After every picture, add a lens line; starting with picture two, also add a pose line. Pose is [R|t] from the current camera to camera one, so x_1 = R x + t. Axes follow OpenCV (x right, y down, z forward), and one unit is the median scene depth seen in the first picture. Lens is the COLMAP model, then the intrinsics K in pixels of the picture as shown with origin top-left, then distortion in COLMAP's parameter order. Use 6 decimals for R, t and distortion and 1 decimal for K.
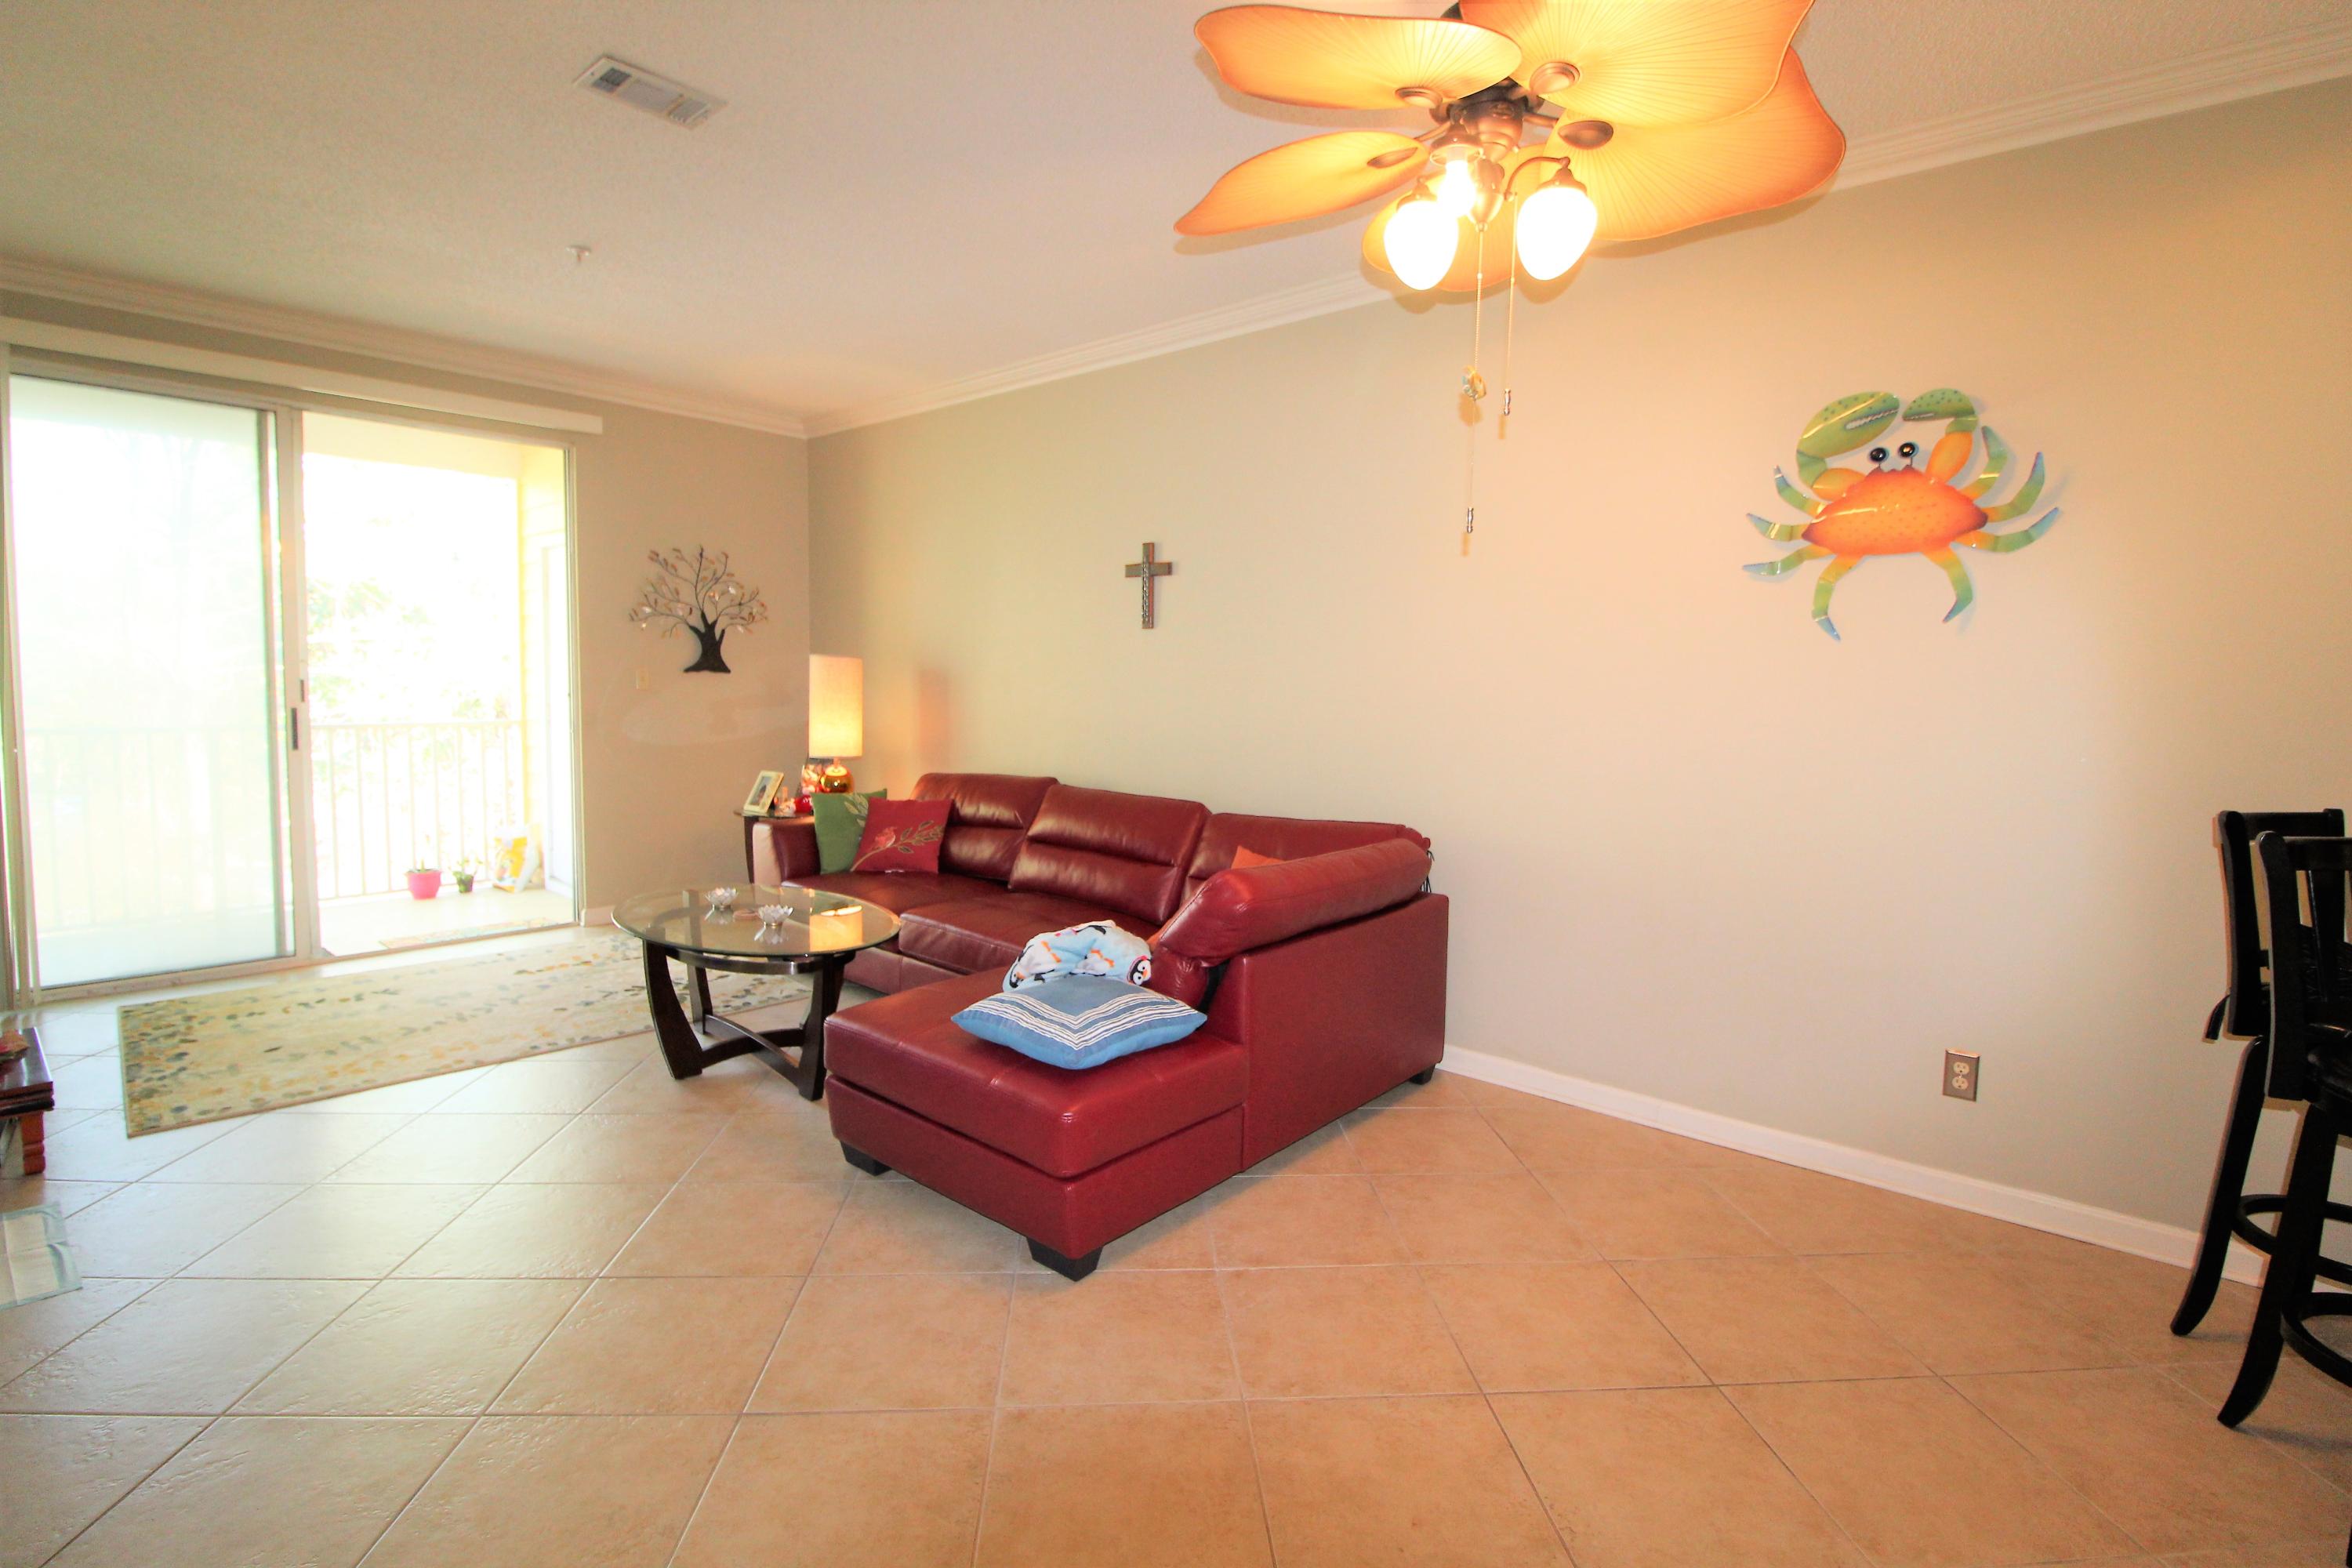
lens RADIAL K [[1095.4, 0, 1173.6], [0, 1095.4, 765.4], [0, 0, 1]] dist [-0.001500, -0.012199]
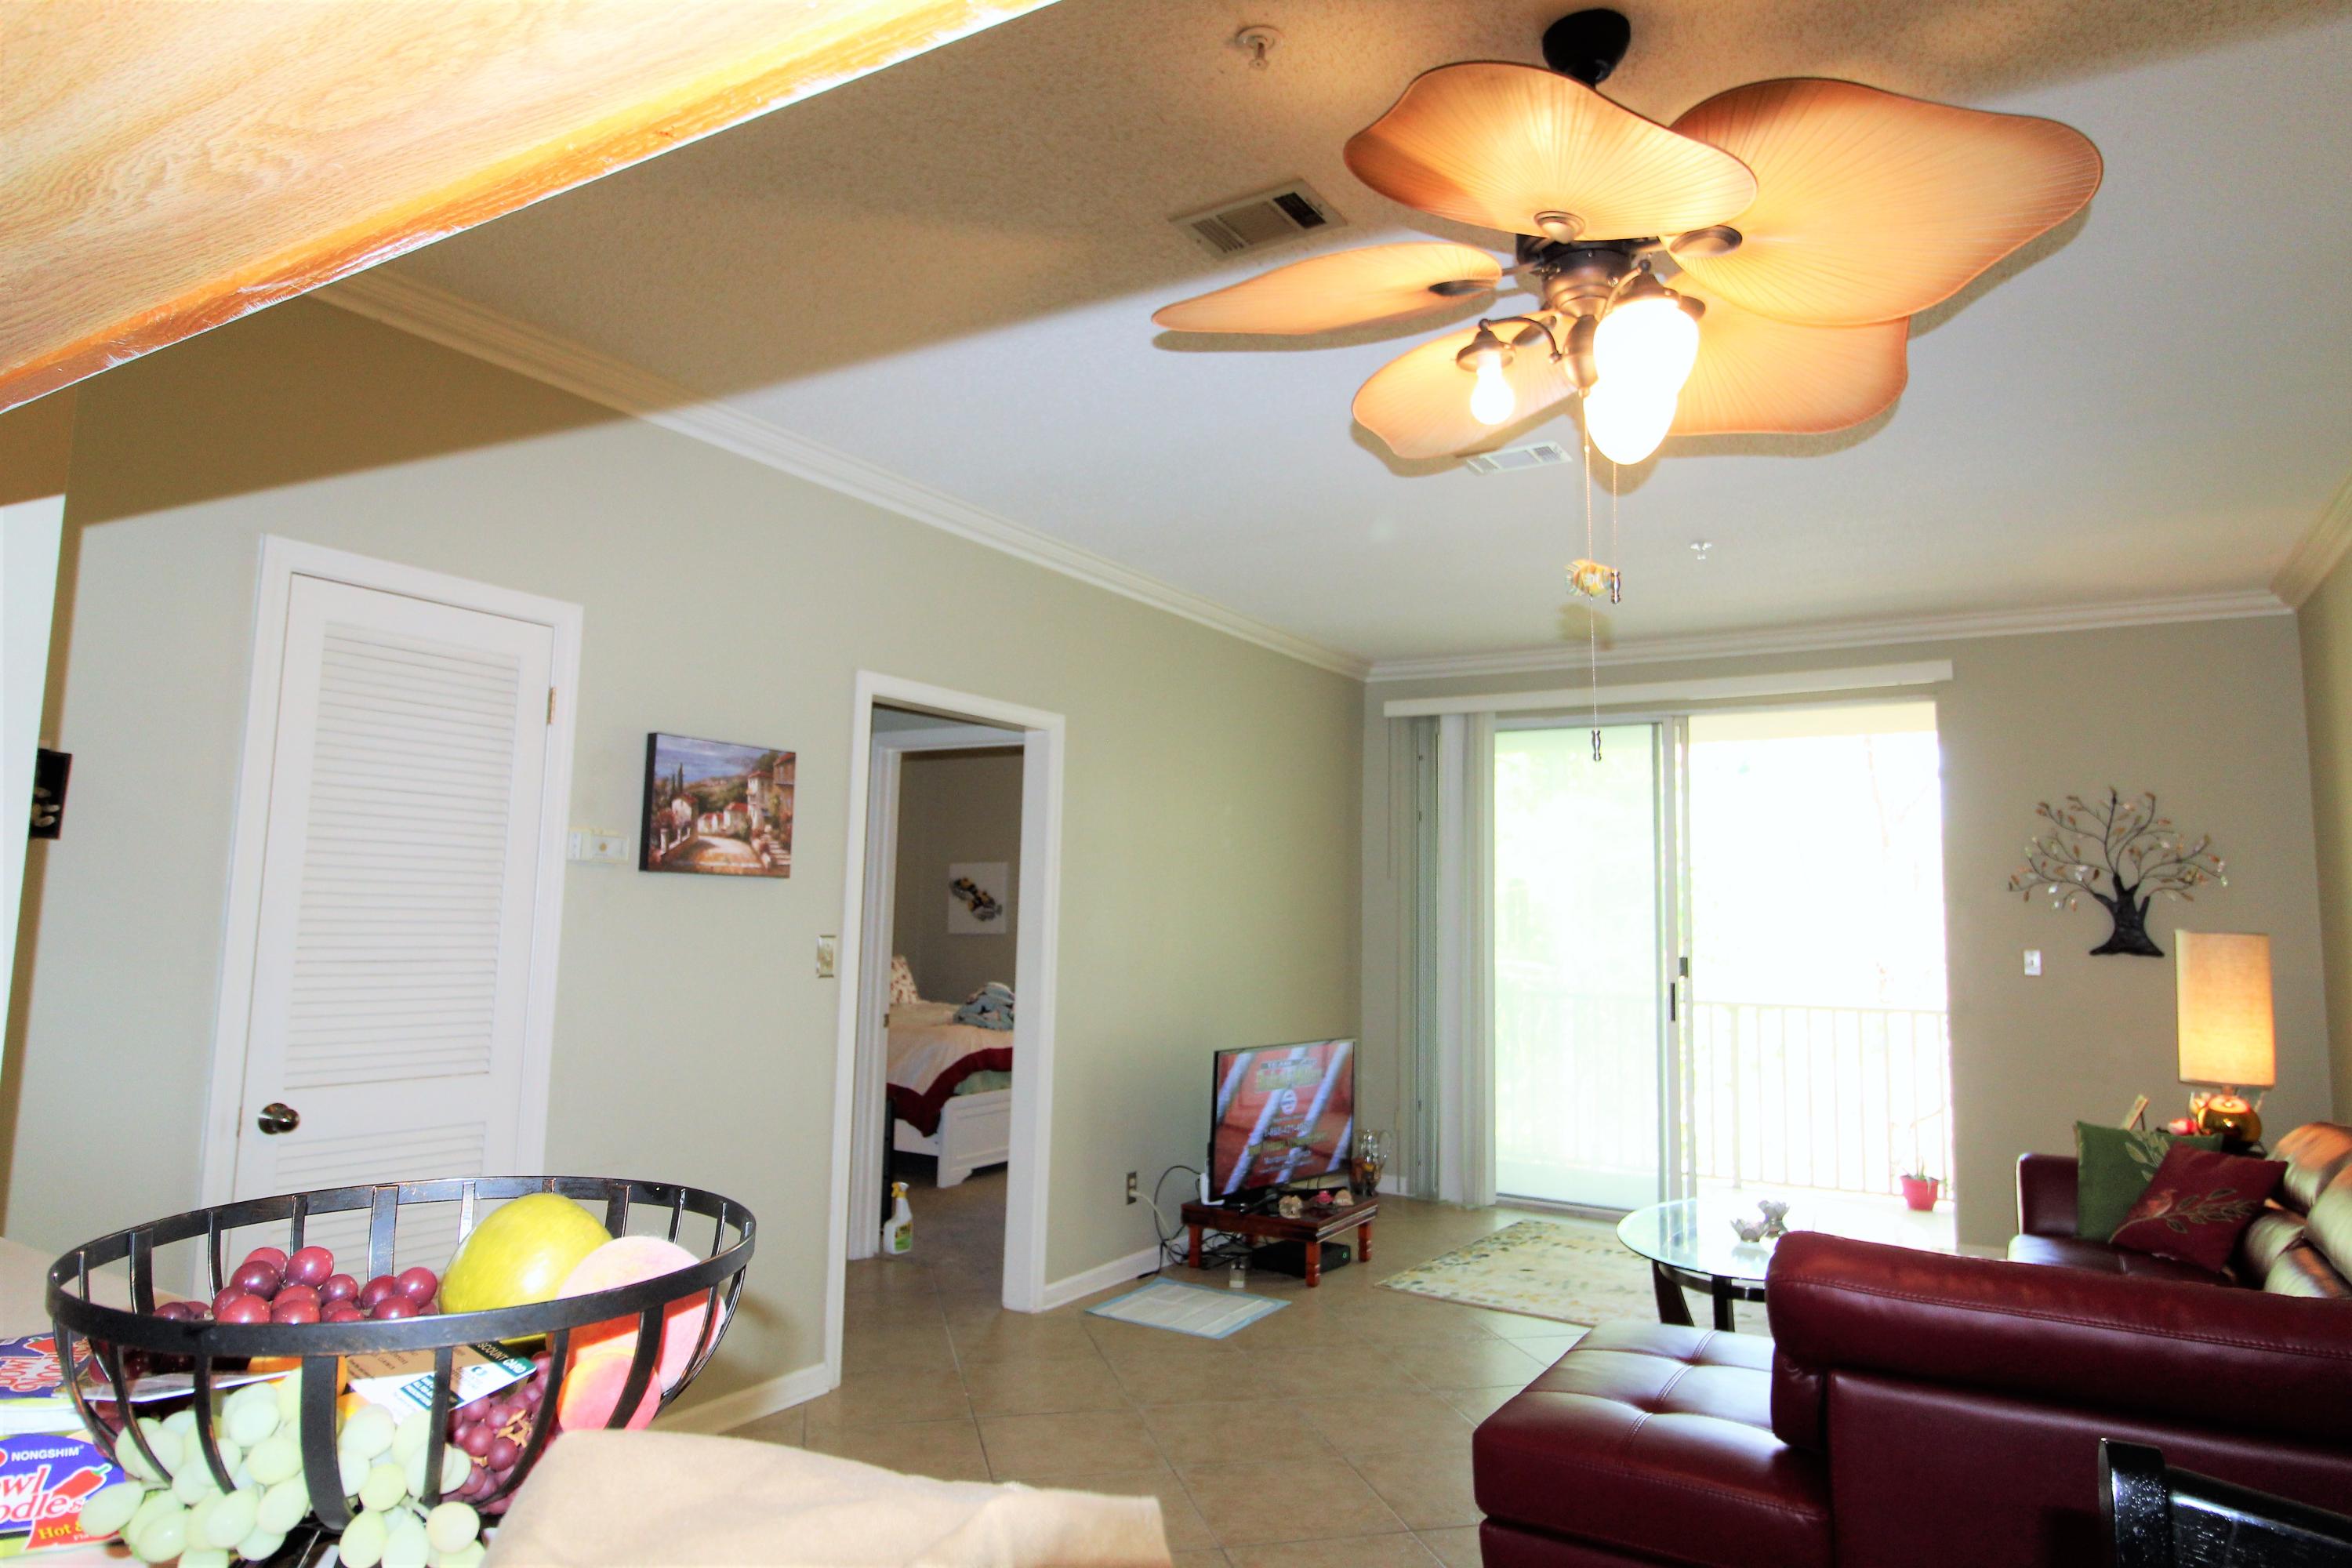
lens RADIAL K [[1427.4, 0, 1167.5], [0, 1427.4, 756.4], [0, 0, 1]] dist [0.008702, -0.013000]
pose [[0.166723, -0.129692, -0.977437, 0.570567], [-0.093657, 0.984747, -0.146637, -0.019372], [0.981546, 0.115992, 0.152033, 0.261219]]
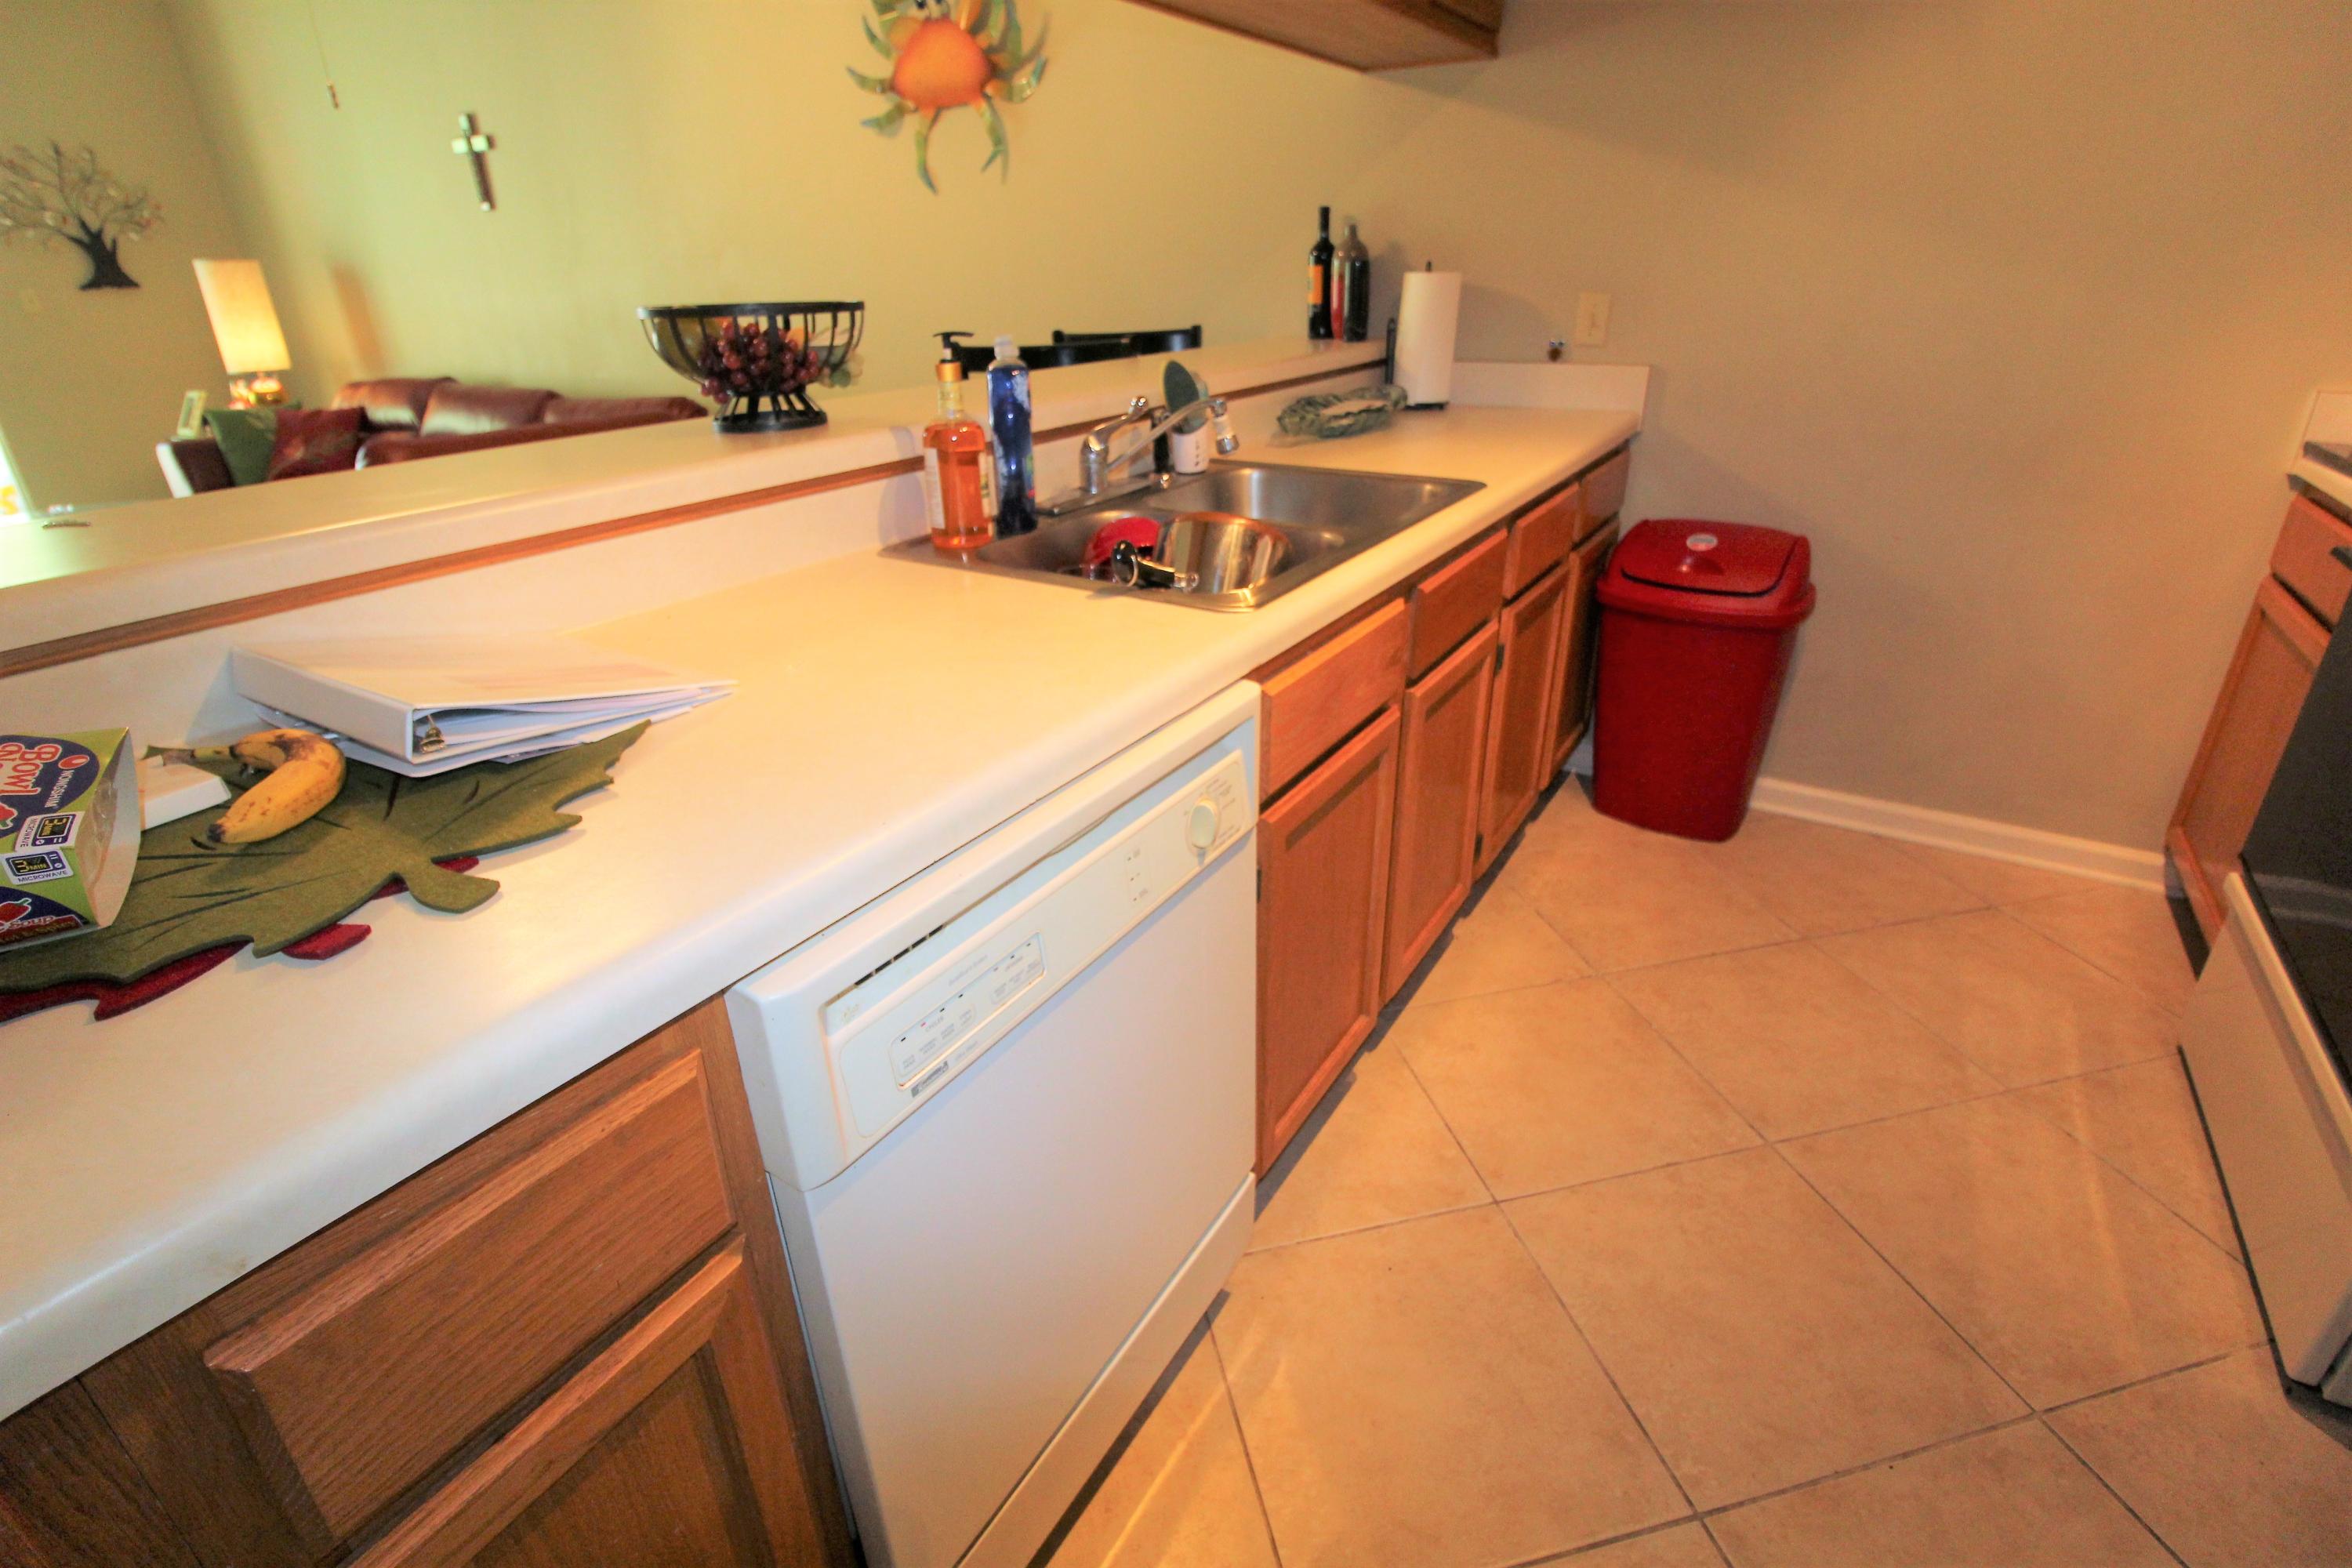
lens RADIAL K [[1087.8, 0, 1169.8], [0, 1087.8, 760.3], [0, 0, 1]] dist [-0.000857, -0.009642]
pose [[0.987682, -0.102436, 0.118284, 0.435843], [0.056202, 0.937726, 0.342799, 0.041976], [-0.146033, -0.331929, 0.931932, -0.181079]]
